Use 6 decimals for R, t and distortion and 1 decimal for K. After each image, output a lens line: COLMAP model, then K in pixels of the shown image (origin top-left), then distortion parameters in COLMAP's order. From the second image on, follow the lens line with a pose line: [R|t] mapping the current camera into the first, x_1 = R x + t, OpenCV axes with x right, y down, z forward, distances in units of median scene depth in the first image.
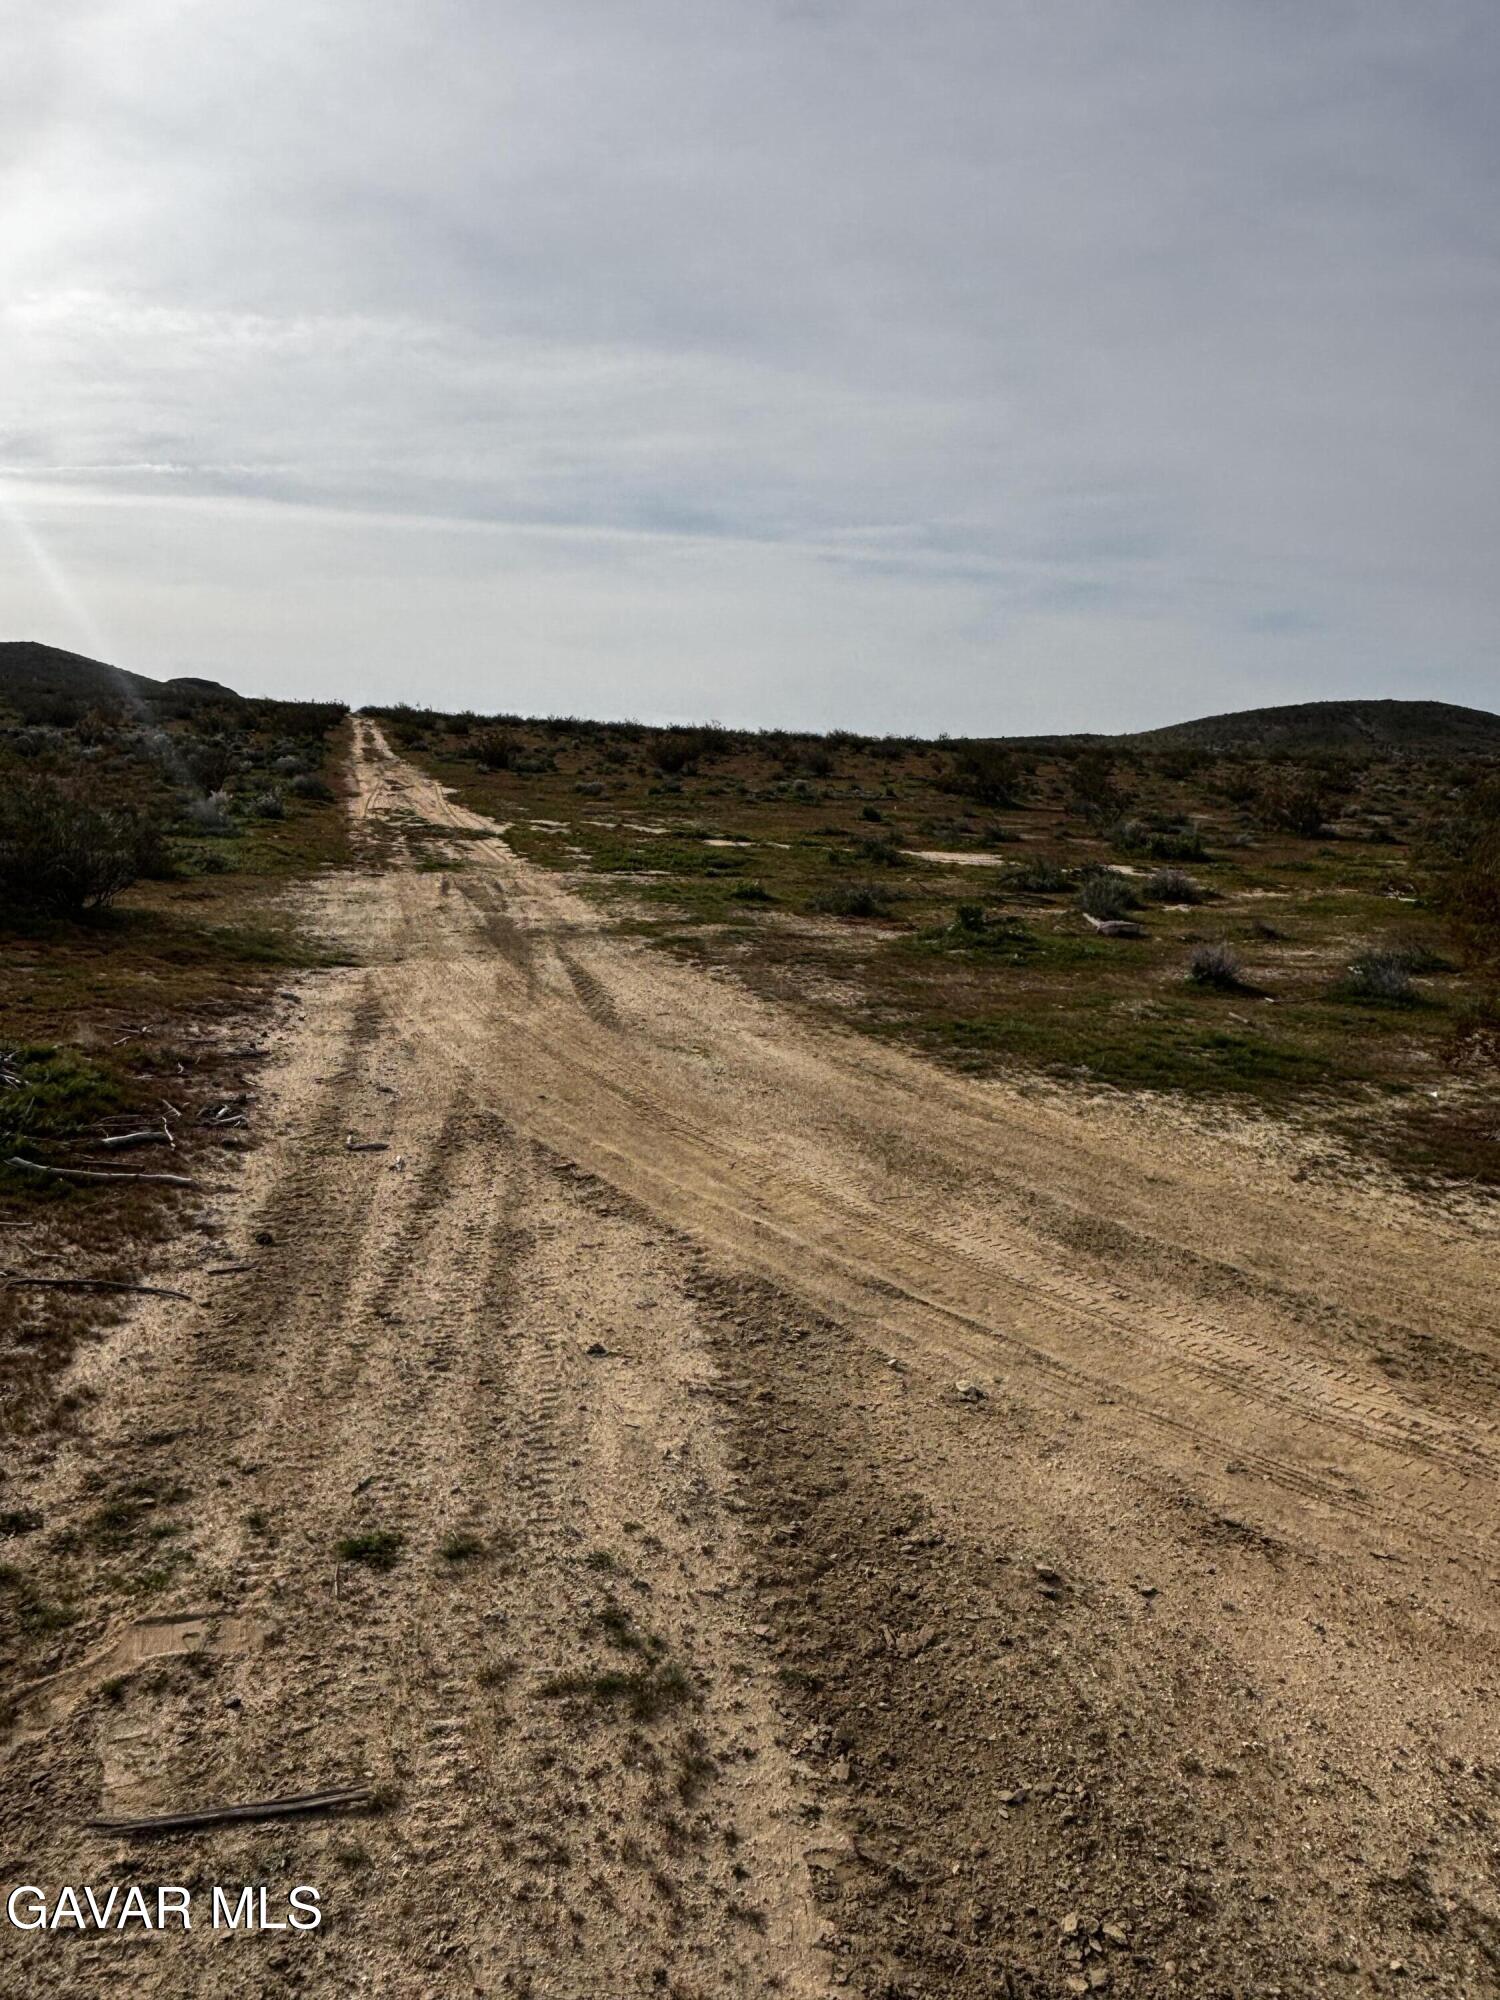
lens RADIAL K [[1414.1, 0, 750.0], [0, 1414.1, 1000.0], [0, 0, 1]] dist [-0.013694, -0.005233]
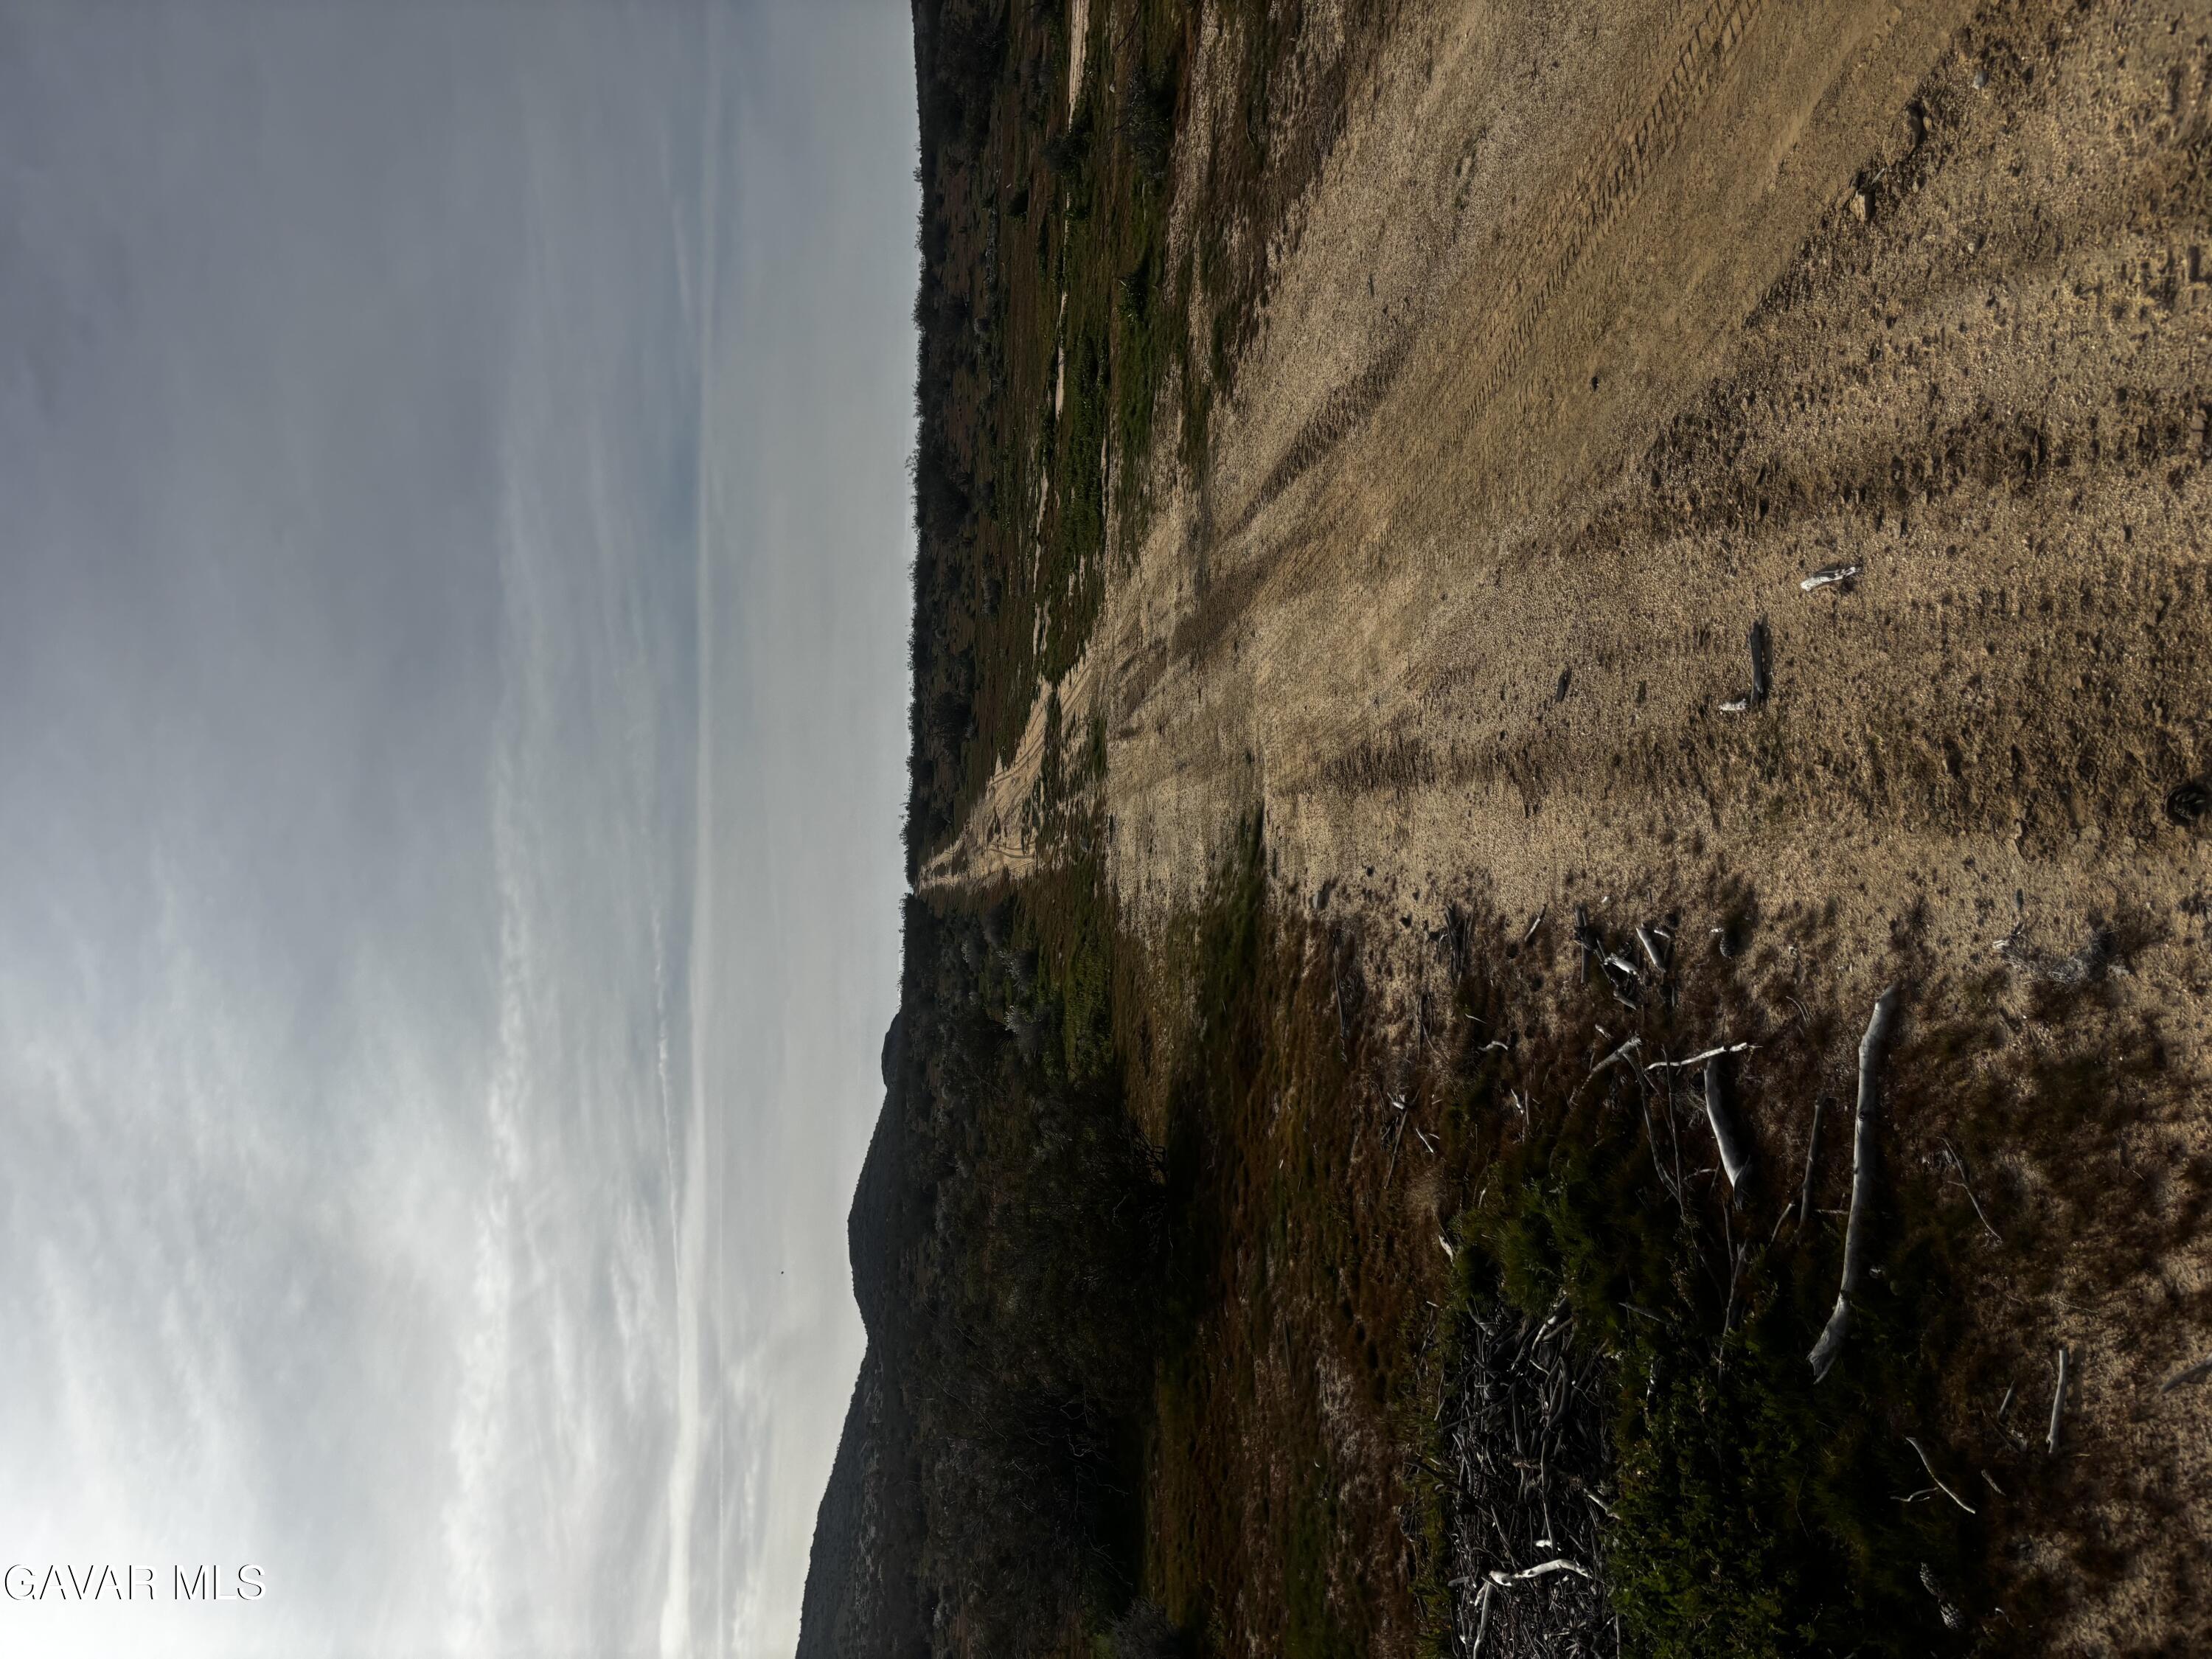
lens RADIAL K [[1648.1, 0, 1106.0], [0, 1648.1, 829.5], [0, 0, 1]] dist [0.005749, -0.001783]
pose [[-0.007017, -0.972642, -0.232202, -0.051236], [0.996903, 0.011385, -0.077815, -0.018656], [0.078330, -0.232029, 0.969550, 0.113345]]
